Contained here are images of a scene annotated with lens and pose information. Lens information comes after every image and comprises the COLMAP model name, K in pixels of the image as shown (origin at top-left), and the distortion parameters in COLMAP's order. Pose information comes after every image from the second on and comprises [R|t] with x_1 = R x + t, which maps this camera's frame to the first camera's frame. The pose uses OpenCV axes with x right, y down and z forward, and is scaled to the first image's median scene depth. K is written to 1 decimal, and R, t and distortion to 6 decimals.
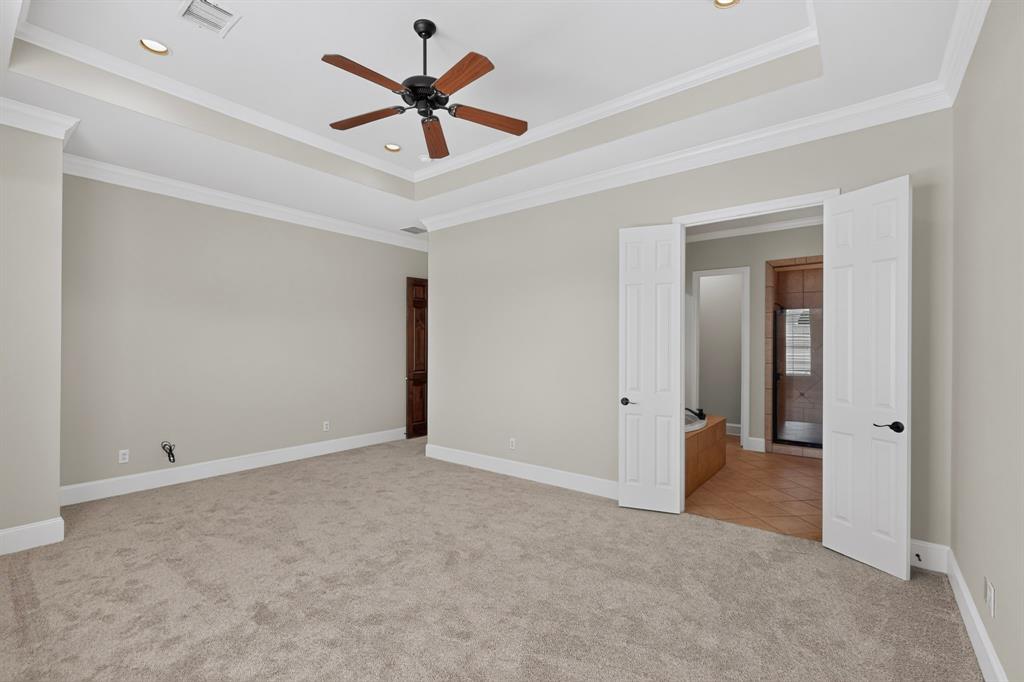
lens RADIAL K [[445.7, 0, 511.9], [0, 445.7, 344.7], [0, 0, 1]] dist [0.003334, 0.000539]
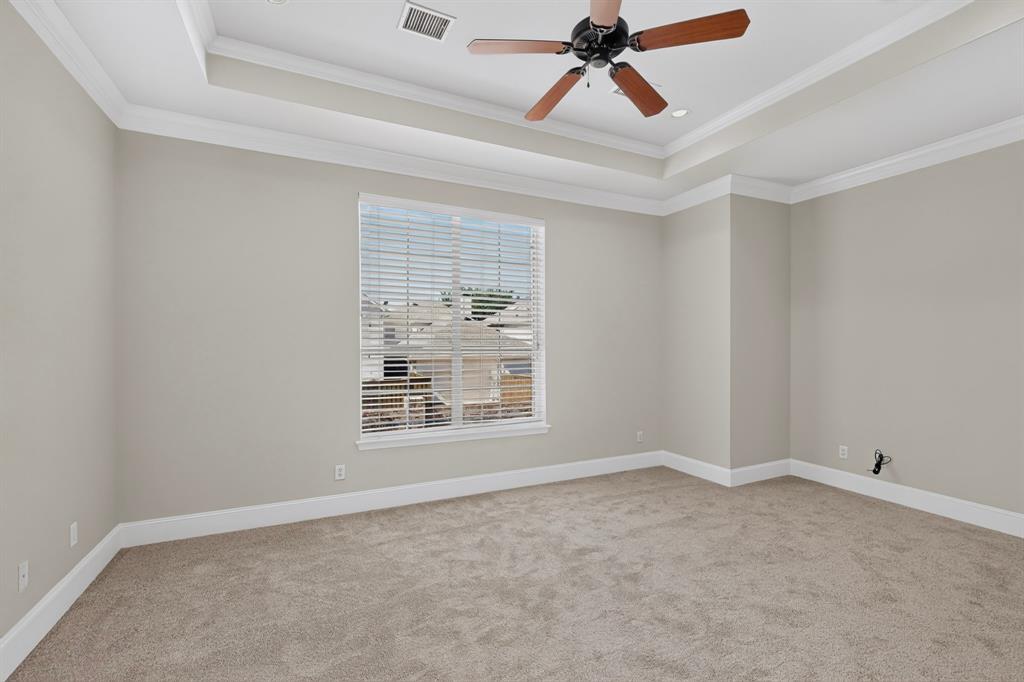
lens RADIAL K [[445.7, 0, 513.5], [0, 445.7, 341.9], [0, 0, 1]] dist [0.003334, 0.000539]
pose [[-0.438354, -0.007061, -0.898774, 0.481883], [-0.002255, 0.999975, -0.006756, 0.005439], [0.898799, -0.000935, -0.438359, 0.951662]]
